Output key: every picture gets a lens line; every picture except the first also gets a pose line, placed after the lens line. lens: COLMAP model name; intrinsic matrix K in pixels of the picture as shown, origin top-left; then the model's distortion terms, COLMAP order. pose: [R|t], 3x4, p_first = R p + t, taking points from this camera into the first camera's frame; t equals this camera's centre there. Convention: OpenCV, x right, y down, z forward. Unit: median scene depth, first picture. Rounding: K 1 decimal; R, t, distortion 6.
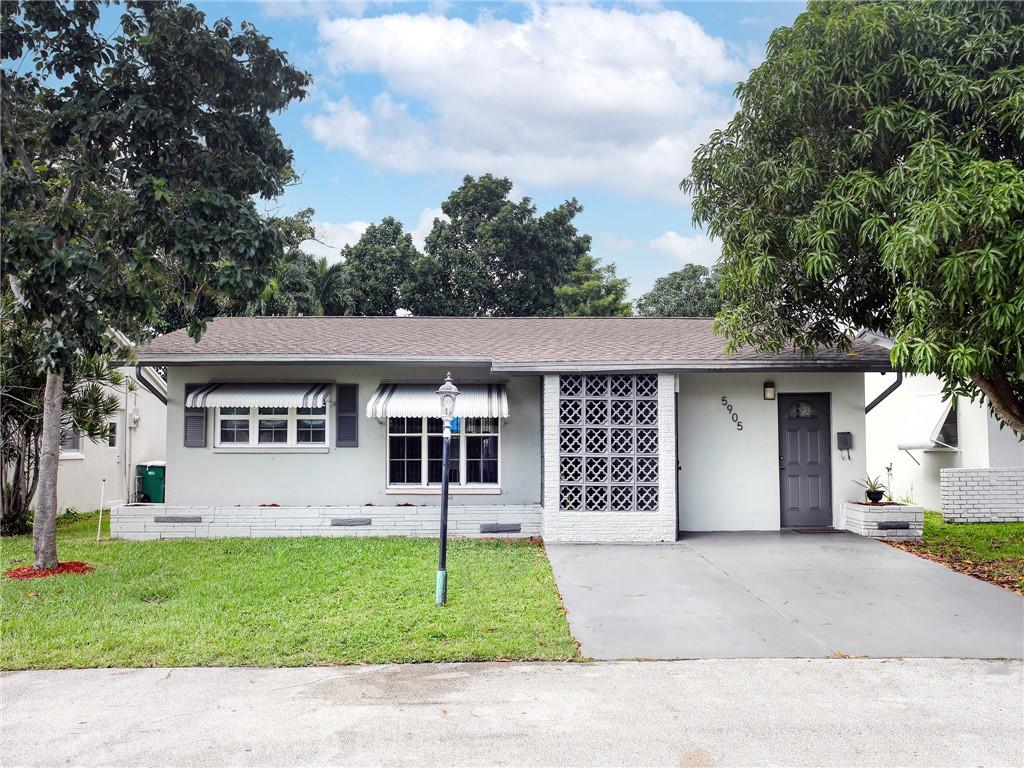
lens RADIAL K [[828.9, 0, 512.4], [0, 828.9, 383.0], [0, 0, 1]] dist [-0.006377, -0.006294]
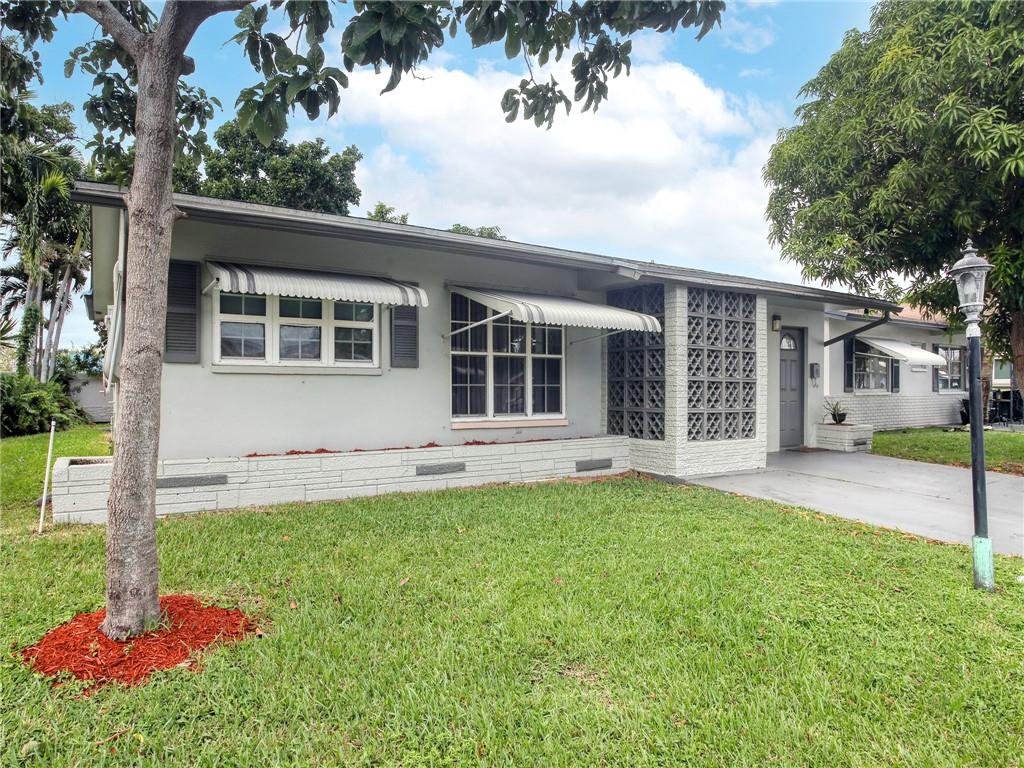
lens RADIAL K [[642.1, 0, 512.0], [0, 642.1, 385.9], [0, 0, 1]] dist [-0.048532, 0.000111]
pose [[0.860753, 0.002524, 0.509016, -0.416962], [-0.039308, 0.997331, 0.061524, 0.056553], [-0.507503, -0.072965, 0.858555, 0.477360]]
